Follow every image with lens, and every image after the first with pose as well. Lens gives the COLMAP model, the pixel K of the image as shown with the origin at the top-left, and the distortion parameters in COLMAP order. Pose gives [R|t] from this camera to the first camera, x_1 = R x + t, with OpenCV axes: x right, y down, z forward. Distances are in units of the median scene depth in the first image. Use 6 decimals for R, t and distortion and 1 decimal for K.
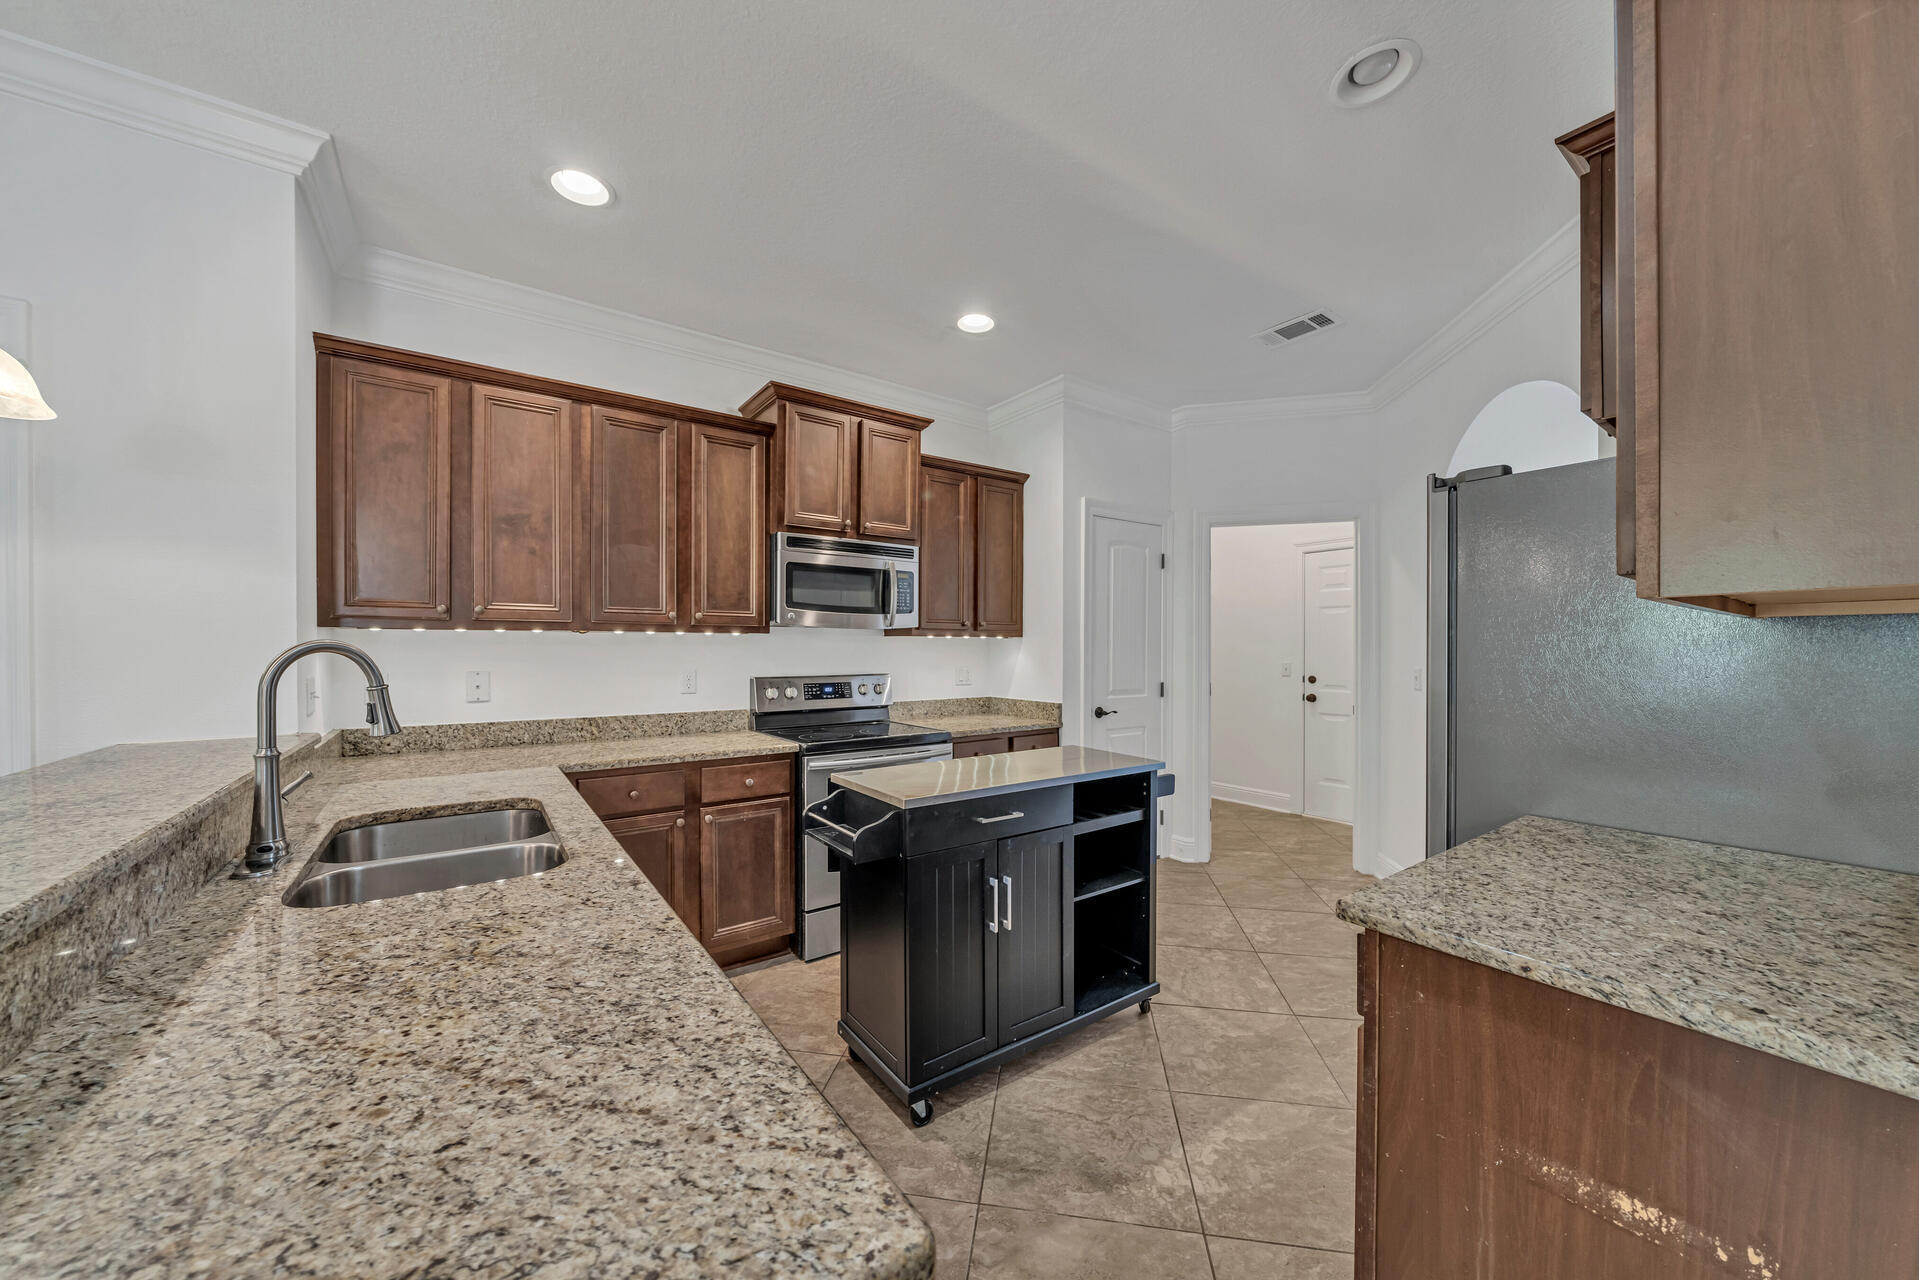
lens RADIAL K [[675.0, 0, 954.3], [0, 675.0, 658.8], [0, 0, 1]] dist [-0.001257, -0.000072]
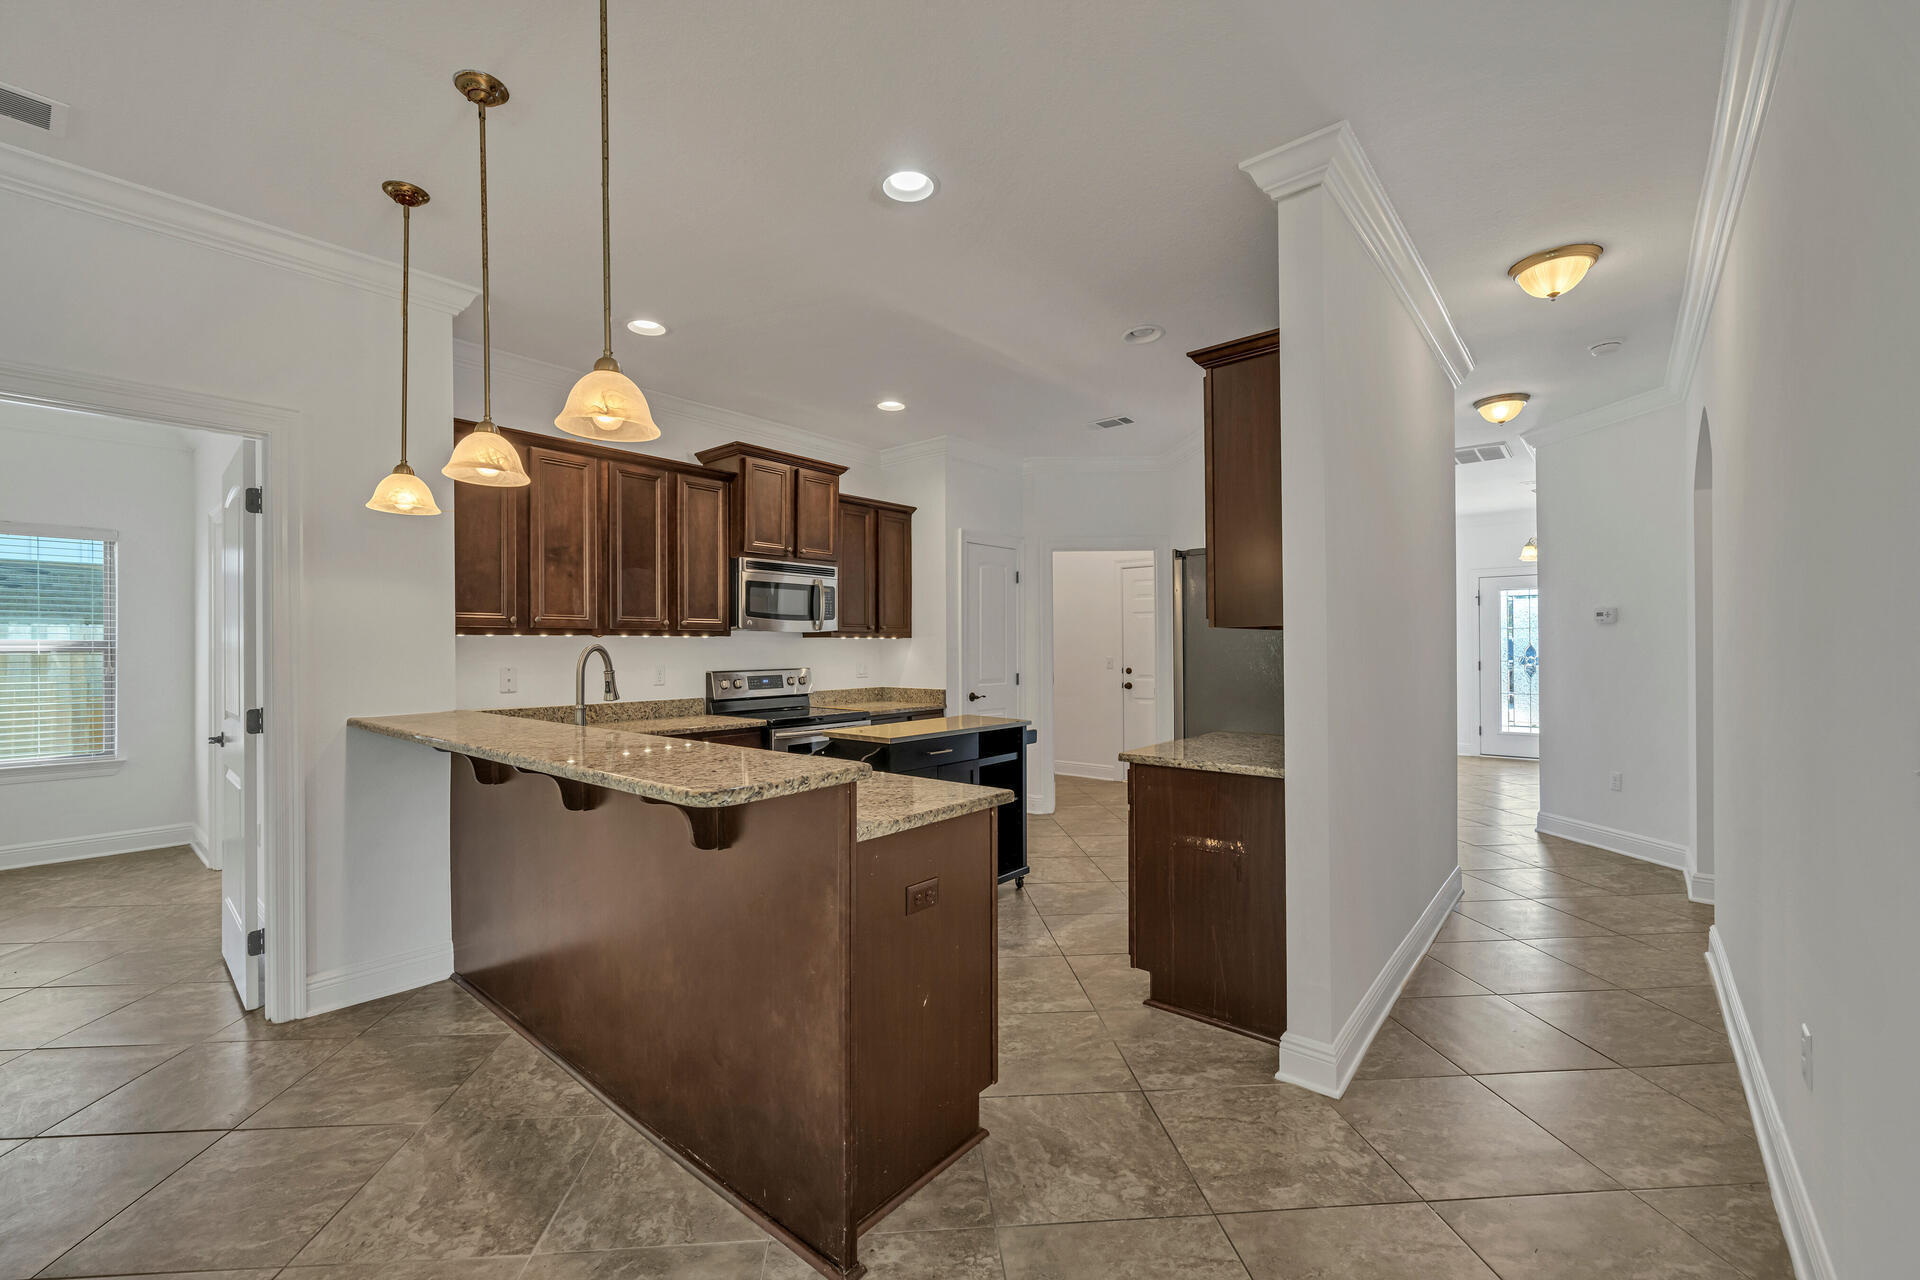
lens RADIAL K [[780.8, 0, 950.0], [0, 780.8, 658.3], [0, 0, 1]] dist [-0.000503, -0.000065]
pose [[0.969630, -0.009633, 0.244388, -0.220758], [0.009863, 0.999951, 0.000284, 0.007223], [-0.244378, 0.002135, 0.969678, -0.497195]]
